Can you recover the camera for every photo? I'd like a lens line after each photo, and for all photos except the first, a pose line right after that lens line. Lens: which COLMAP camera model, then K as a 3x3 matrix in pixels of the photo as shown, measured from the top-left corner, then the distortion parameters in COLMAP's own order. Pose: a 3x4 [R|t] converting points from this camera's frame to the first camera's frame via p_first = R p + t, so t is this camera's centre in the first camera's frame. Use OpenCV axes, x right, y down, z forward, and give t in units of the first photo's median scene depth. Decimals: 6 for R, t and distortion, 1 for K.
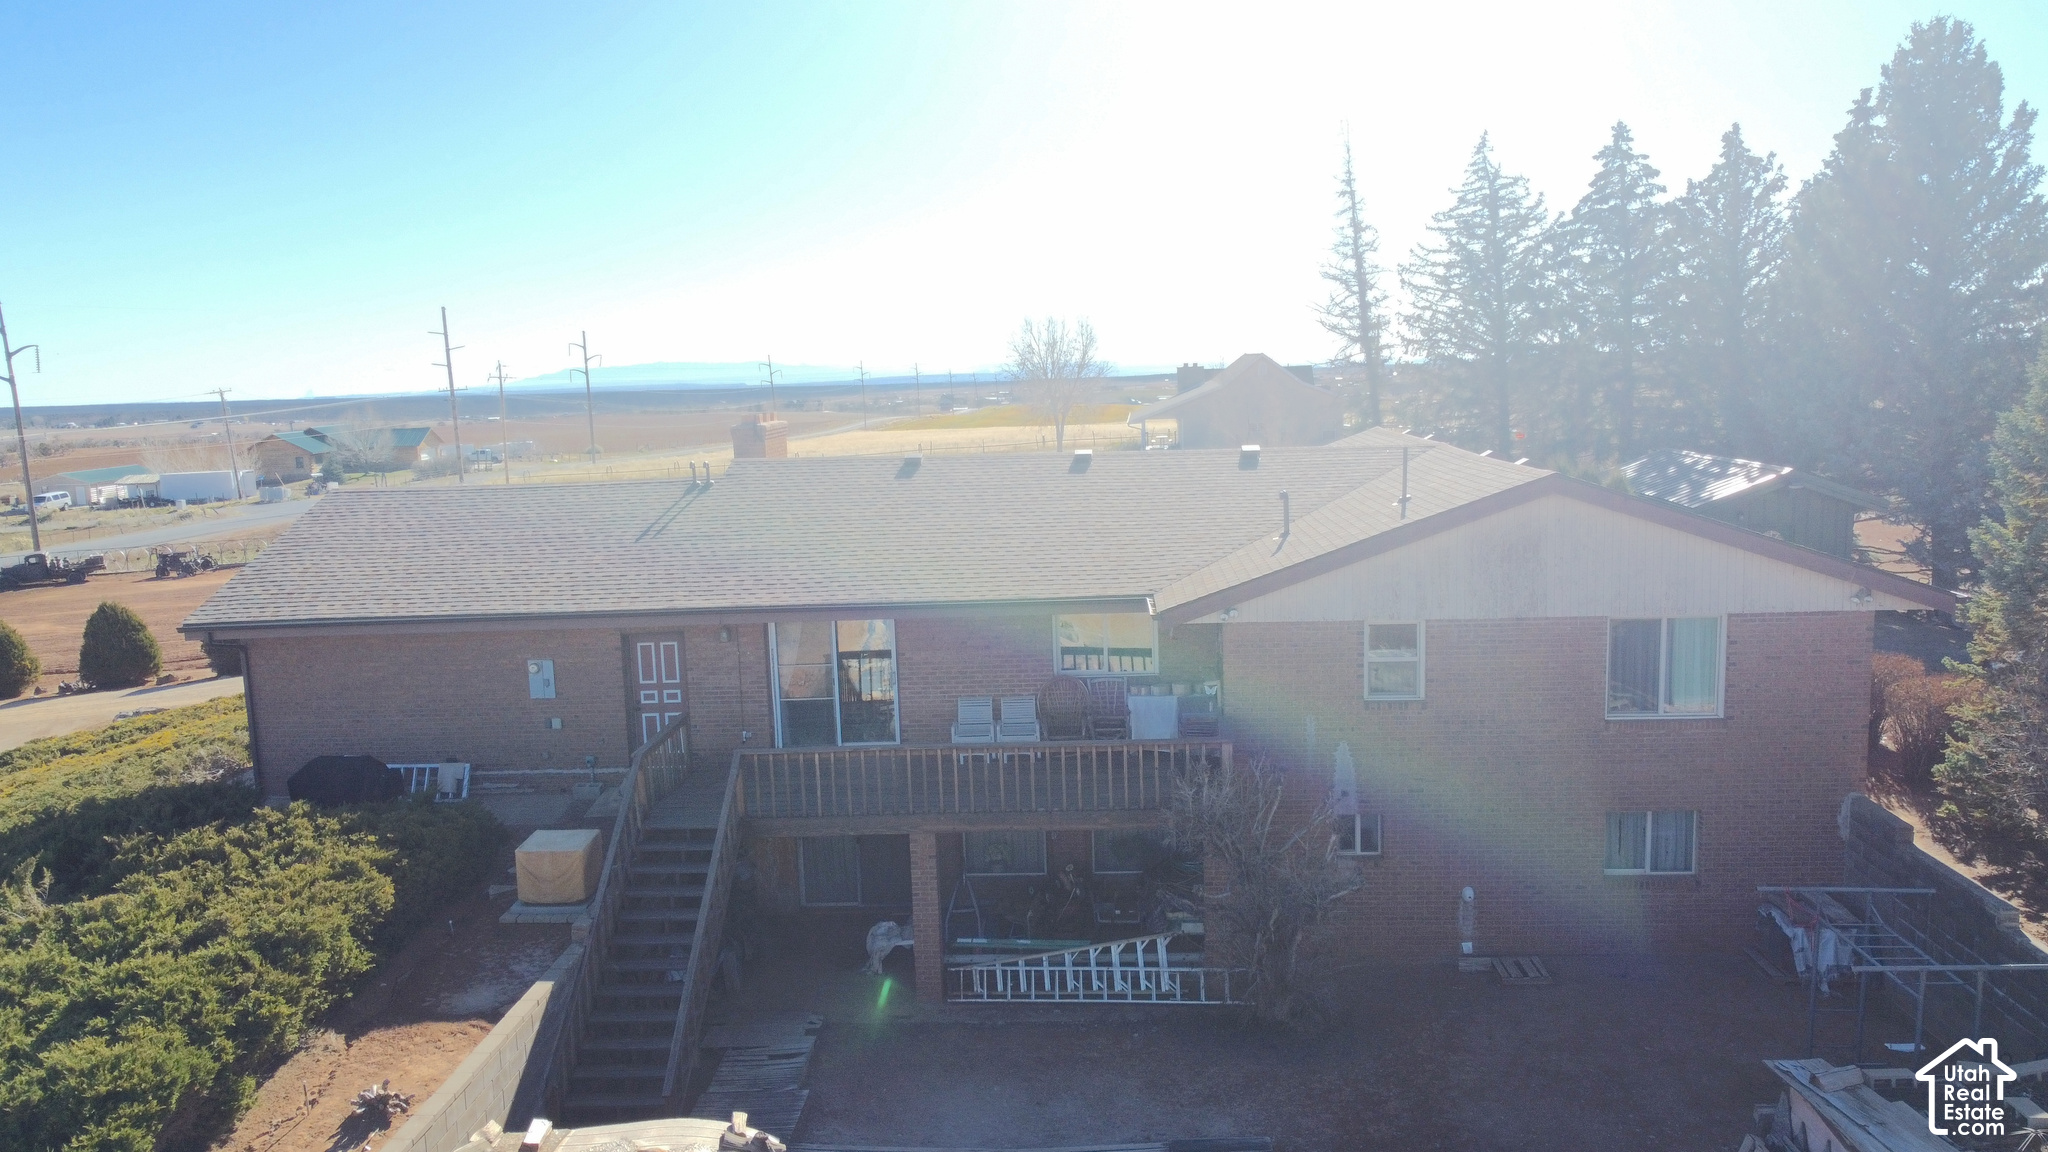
lens RADIAL K [[1562.7, 0, 1024.0], [0, 1562.7, 576.0], [0, 0, 1]] dist [0.014792, -0.003561]
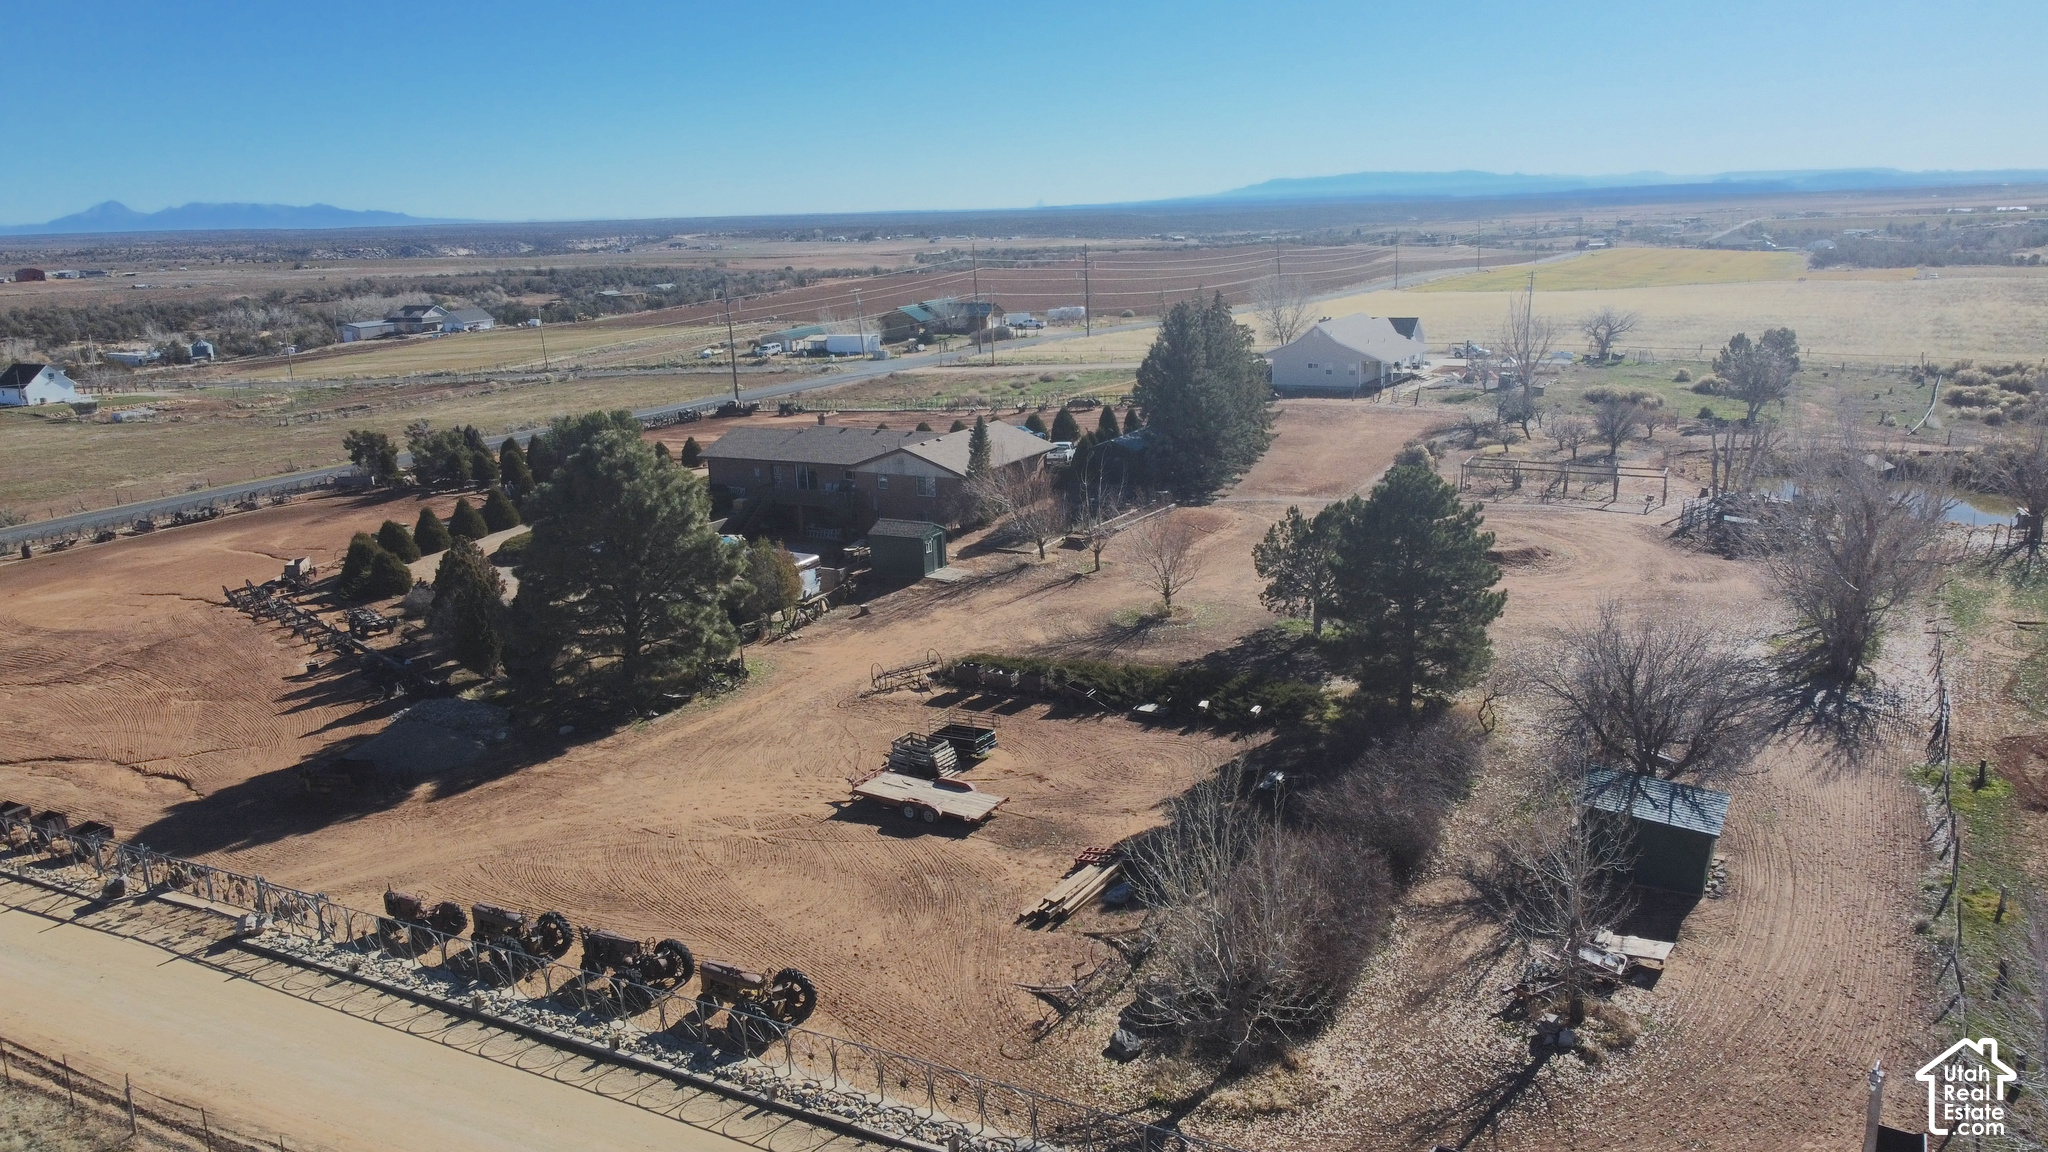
lens RADIAL K [[1562.7, 0, 1024.0], [0, 1562.7, 576.0], [0, 0, 1]] dist [0.014792, -0.003561]
pose [[0.906801, 0.105361, -0.408180, 1.189892], [-0.057303, 0.990084, 0.128261, -0.138719], [0.417646, -0.092917, 0.903846, -1.489807]]
